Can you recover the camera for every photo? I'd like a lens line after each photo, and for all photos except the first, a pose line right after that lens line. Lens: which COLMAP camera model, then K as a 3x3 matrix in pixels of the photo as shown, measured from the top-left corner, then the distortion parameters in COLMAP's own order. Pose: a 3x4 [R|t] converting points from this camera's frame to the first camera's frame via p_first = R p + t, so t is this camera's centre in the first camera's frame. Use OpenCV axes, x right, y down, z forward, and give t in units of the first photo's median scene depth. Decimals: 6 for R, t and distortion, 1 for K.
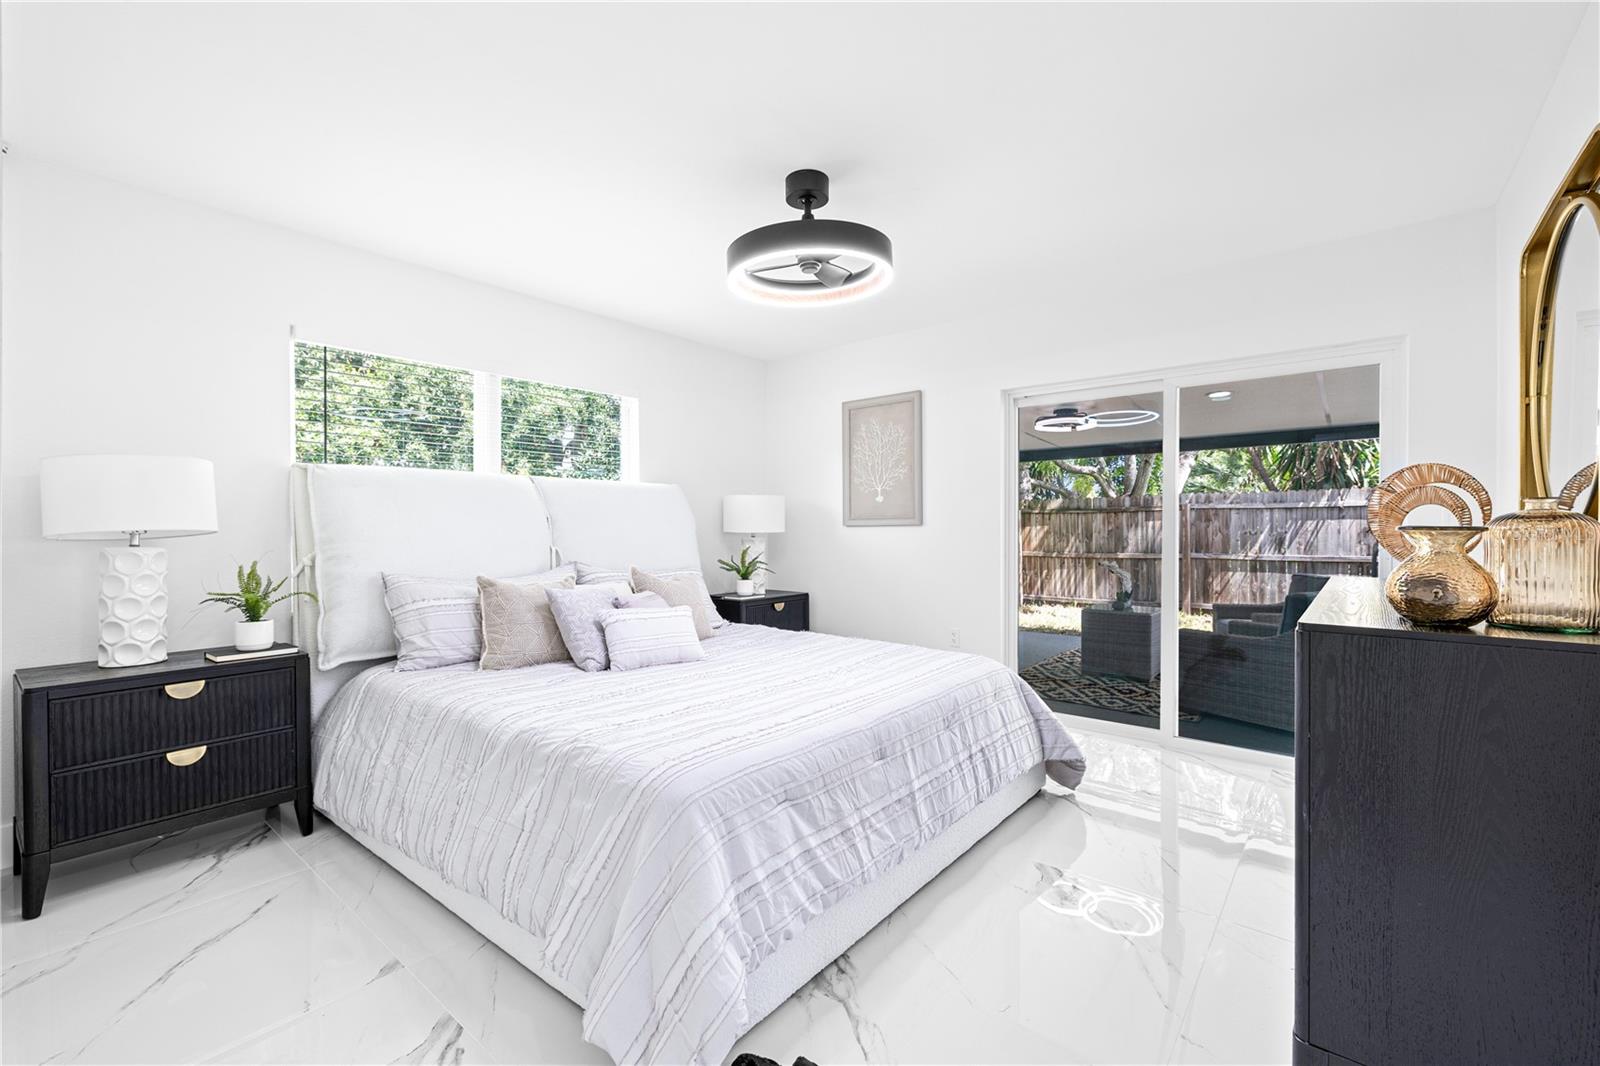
lens RADIAL K [[685.3, 0, 784.5], [0, 685.3, 540.8], [0, 0, 1]] dist [-0.001601, 0.000001]
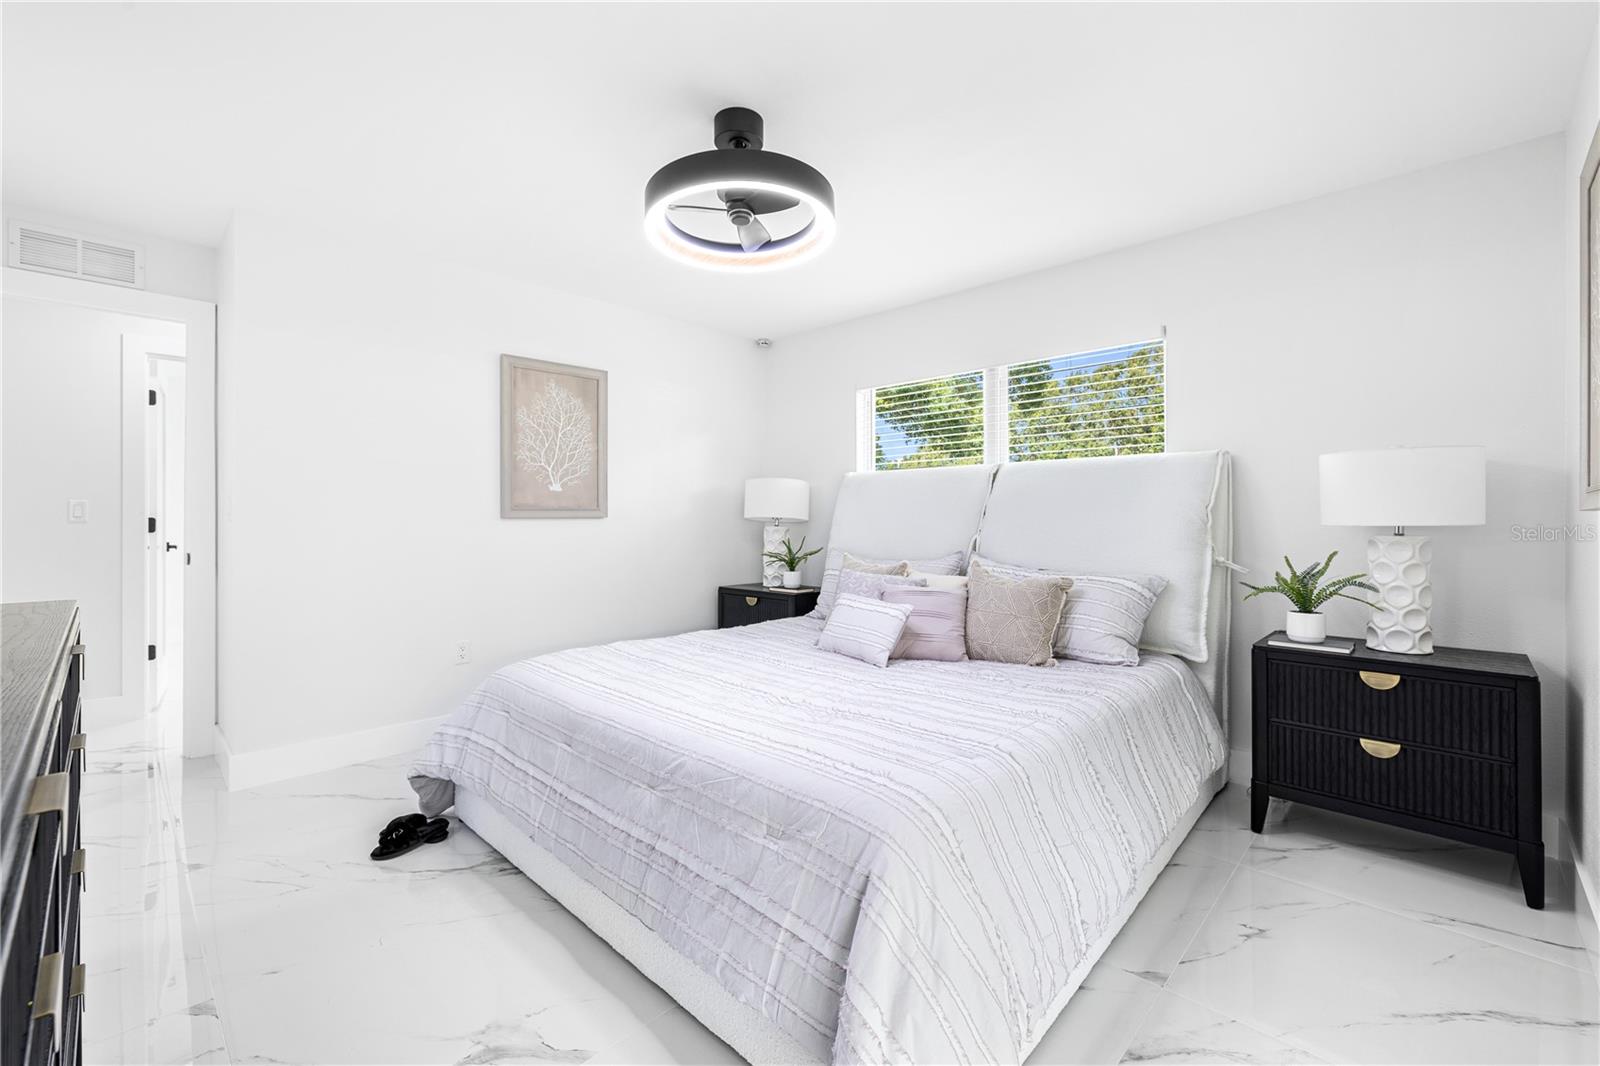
lens RADIAL K [[689.8, 0, 794.9], [0, 689.8, 526.3], [0, 0, 1]] dist [0.000129, -0.000004]
pose [[-0.092070, 0.011151, -0.995690, 0.888369], [-0.017446, 0.999766, 0.012810, -0.014704], [0.995600, 0.018551, -0.091854, 1.137187]]
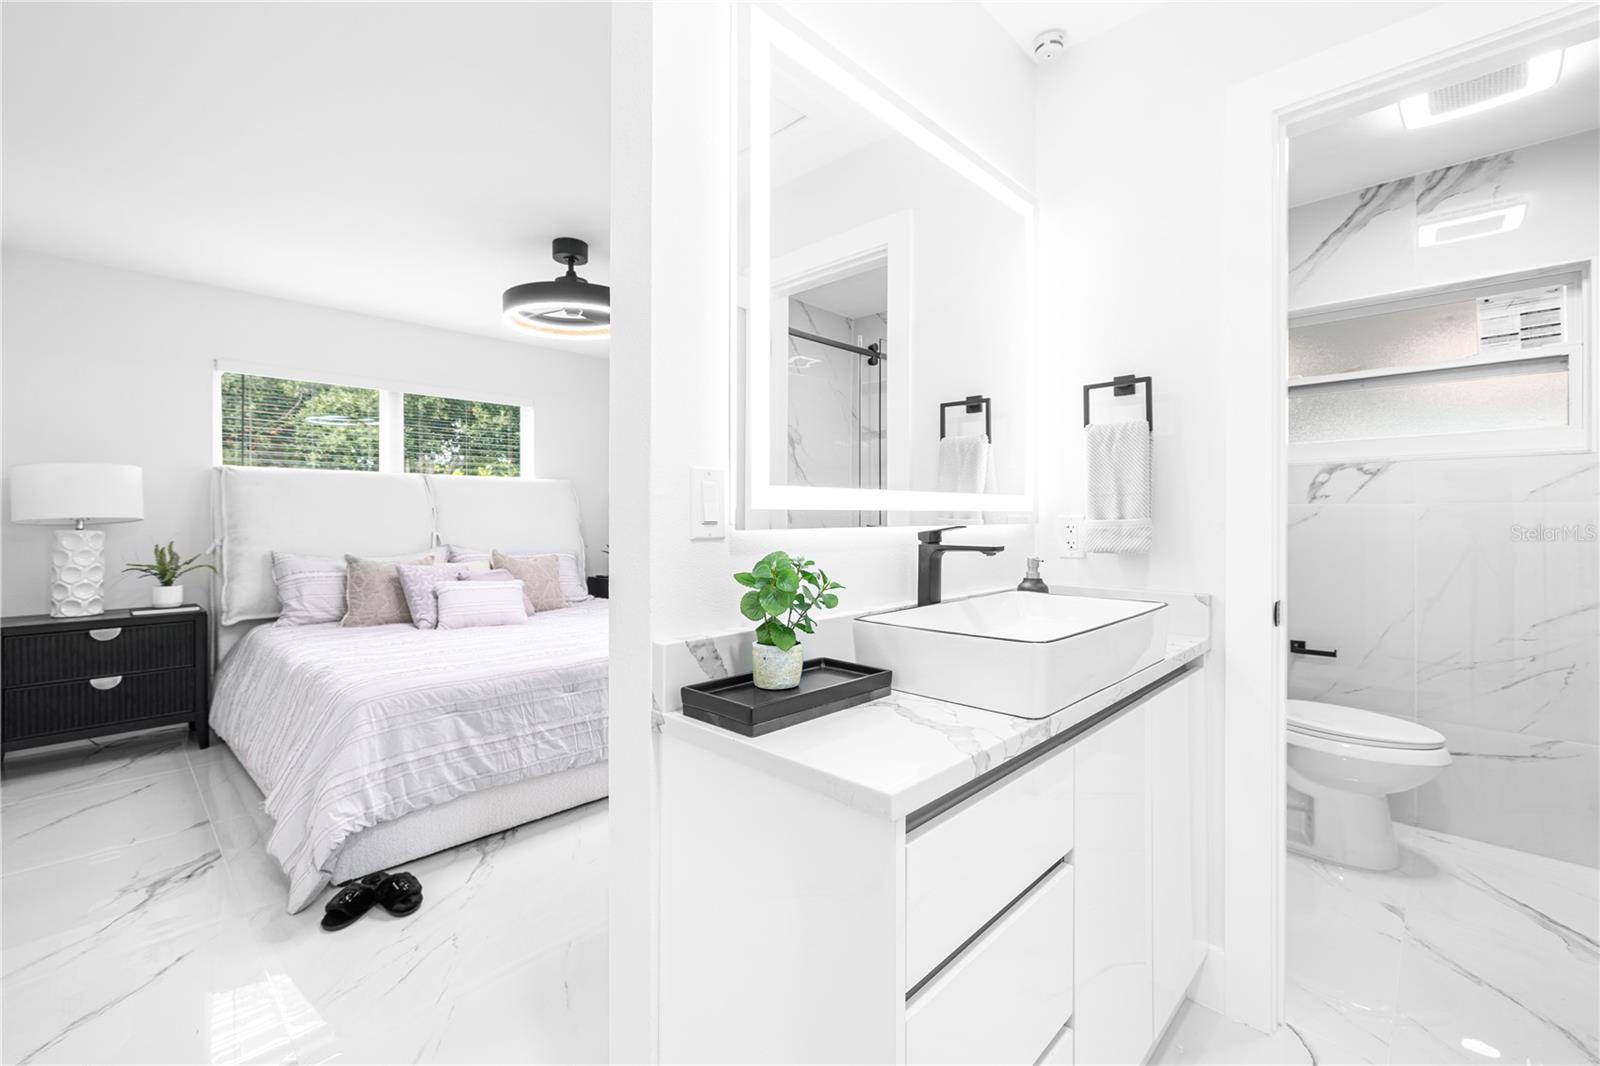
lens RADIAL K [[689.8, 0, 794.9], [0, 689.8, 526.3], [0, 0, 1]] dist [0.000129, -0.000004]
pose [[0.996488, 0.002618, -0.083697, 0.545514], [-0.003137, 0.999977, -0.006069, 0.004789], [0.083679, 0.006310, 0.996473, -0.233965]]
